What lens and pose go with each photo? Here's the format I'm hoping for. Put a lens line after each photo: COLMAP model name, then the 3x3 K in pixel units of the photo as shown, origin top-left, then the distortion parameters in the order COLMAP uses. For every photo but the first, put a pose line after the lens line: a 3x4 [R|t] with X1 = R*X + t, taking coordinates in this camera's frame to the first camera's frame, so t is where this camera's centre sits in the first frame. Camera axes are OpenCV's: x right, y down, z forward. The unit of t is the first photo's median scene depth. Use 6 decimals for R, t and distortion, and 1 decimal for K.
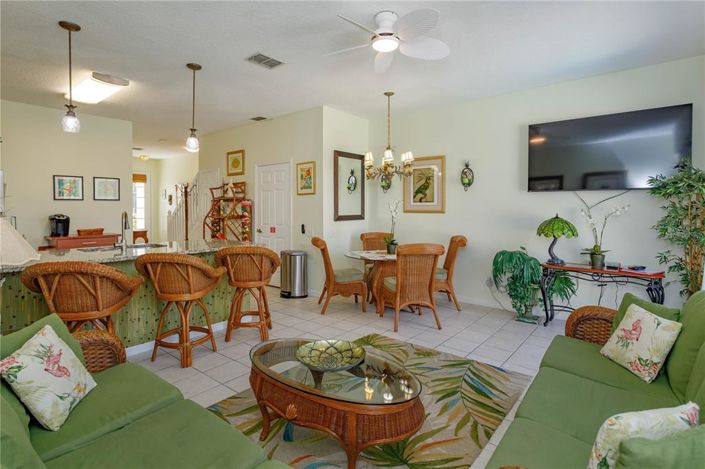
lens RADIAL K [[368.3, 0, 302.0], [0, 368.3, 217.7], [0, 0, 1]] dist [-0.000789, -0.000064]
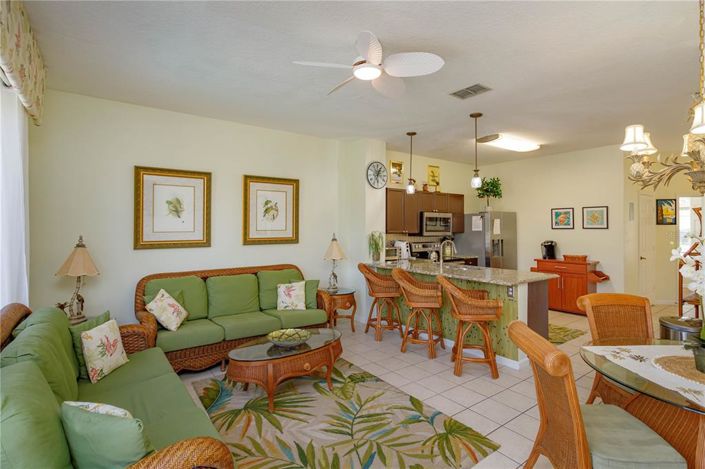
lens RADIAL K [[334.7, 0, 363.8], [0, 334.7, 229.1], [0, 0, 1]] dist [-0.000087, 0.000201]
pose [[-0.150197, 0.001215, -0.988655, 0.561190], [-0.028352, 0.999583, 0.005536, -0.039681], [0.988249, 0.028862, -0.150100, 0.592664]]
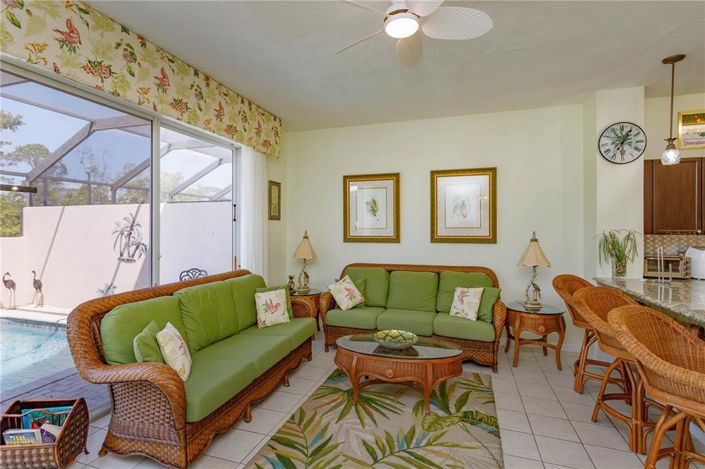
lens RADIAL K [[346.6, 0, 352.5], [0, 346.6, 234.5], [0, 0, 1]] dist [0.000412, 0.000148]
pose [[-0.894126, 0.011298, -0.447672, 0.335110], [-0.013265, 0.998575, 0.051694, -0.047481], [0.447618, 0.052159, -0.892702, 0.842669]]
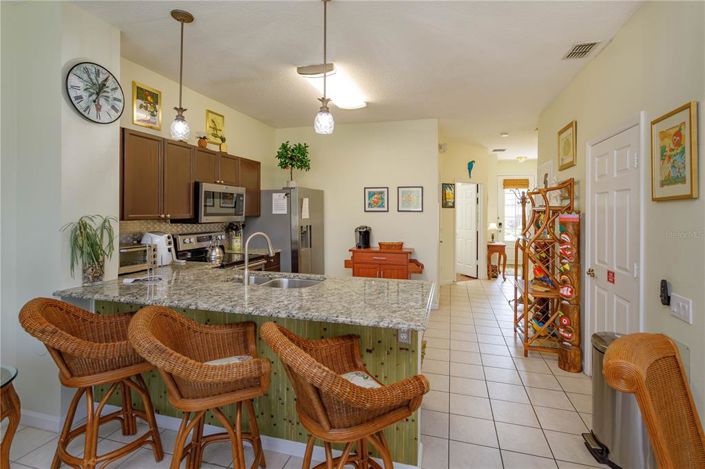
lens RADIAL K [[338.6, 0, 358.7], [0, 338.6, 212.0], [0, 0, 1]] dist [0.000565, 0.000259]
pose [[0.482326, 0.003228, -0.875986, 0.156258], [-0.028755, 0.999513, -0.012150, -0.038593], [0.875520, 0.031049, 0.482184, 0.573570]]
